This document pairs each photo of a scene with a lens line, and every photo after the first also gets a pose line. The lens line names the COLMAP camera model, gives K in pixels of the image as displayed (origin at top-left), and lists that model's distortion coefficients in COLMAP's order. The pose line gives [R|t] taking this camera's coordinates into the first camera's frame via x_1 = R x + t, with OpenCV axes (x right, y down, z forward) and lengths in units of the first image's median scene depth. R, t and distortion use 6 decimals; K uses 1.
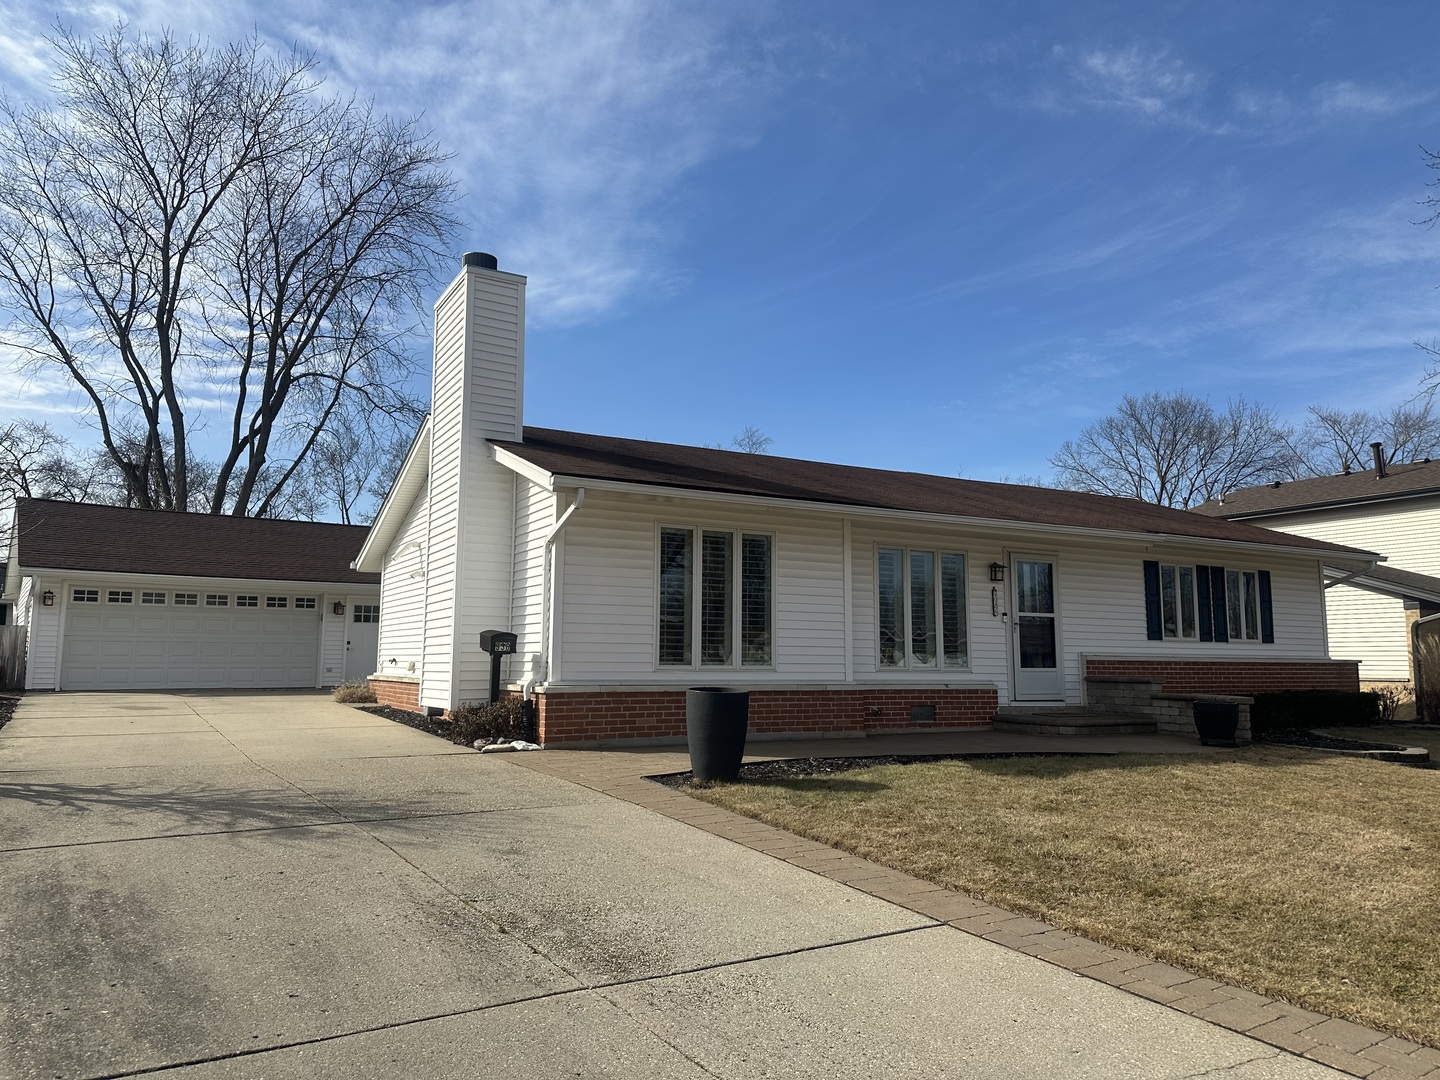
lens RADIAL K [[1002.3, 0, 720.0], [0, 1002.3, 540.0], [0, 0, 1]] dist [0.024423, -0.059955]
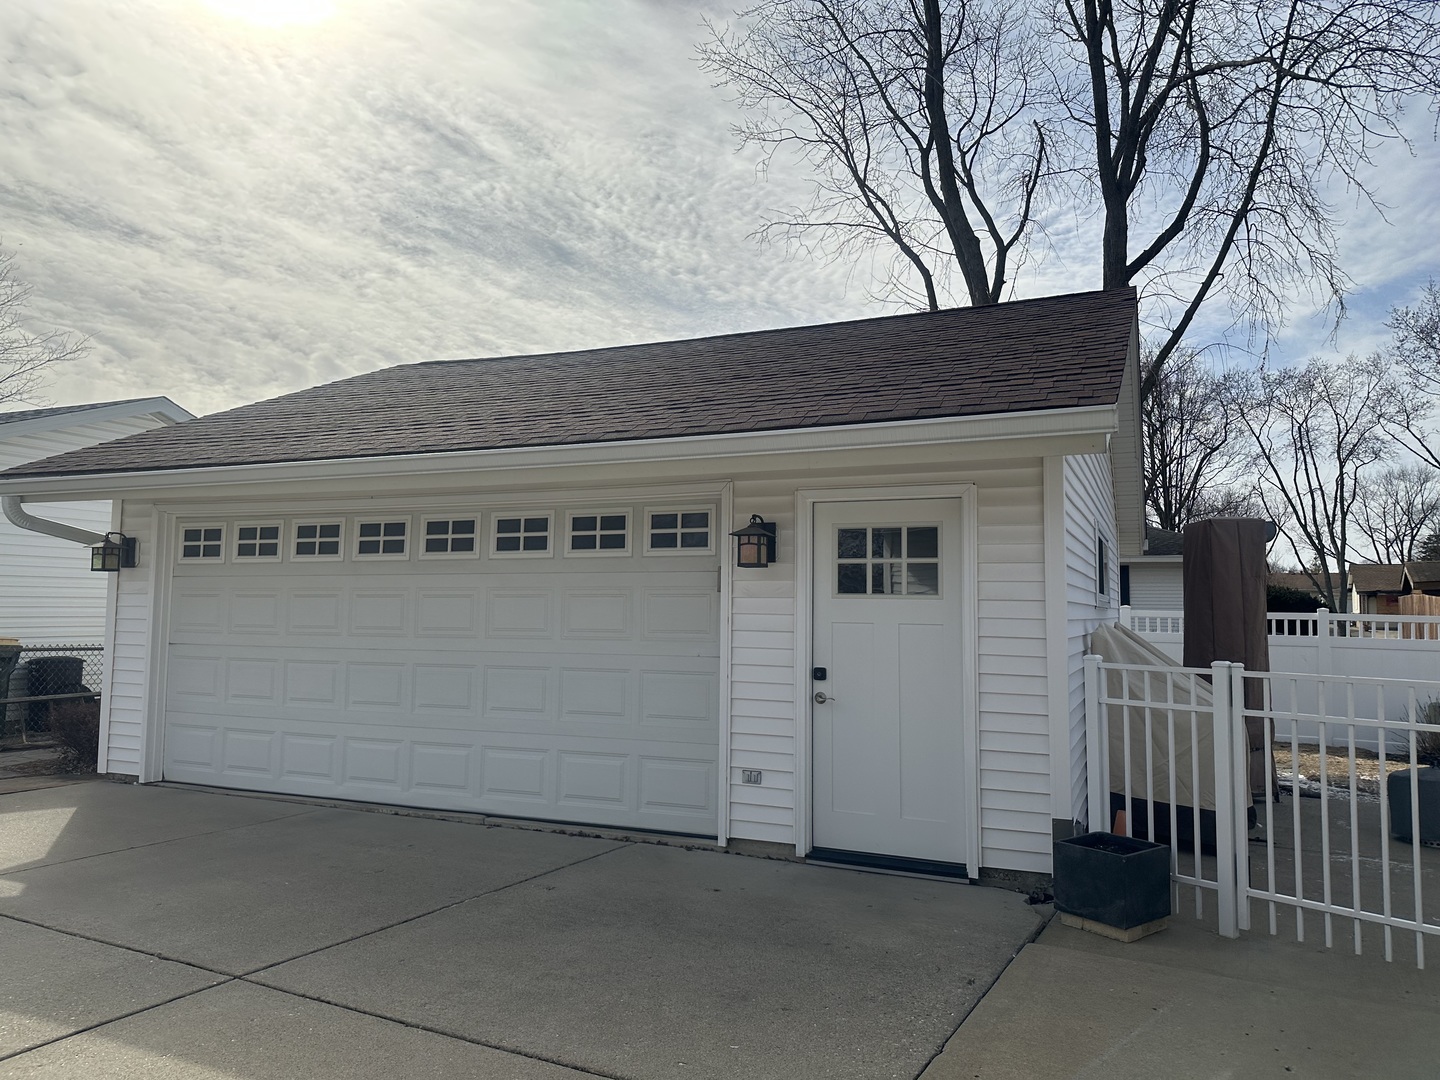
lens RADIAL K [[1018.6, 0, 728.7], [0, 1018.6, 524.5], [0, 0, 1]] dist [-0.003997, -0.004012]
pose [[0.521971, -0.063587, -0.850590, -0.167383], [0.099288, 0.994968, -0.013451, 0.068996], [0.847165, -0.077432, 0.525658, 0.893271]]
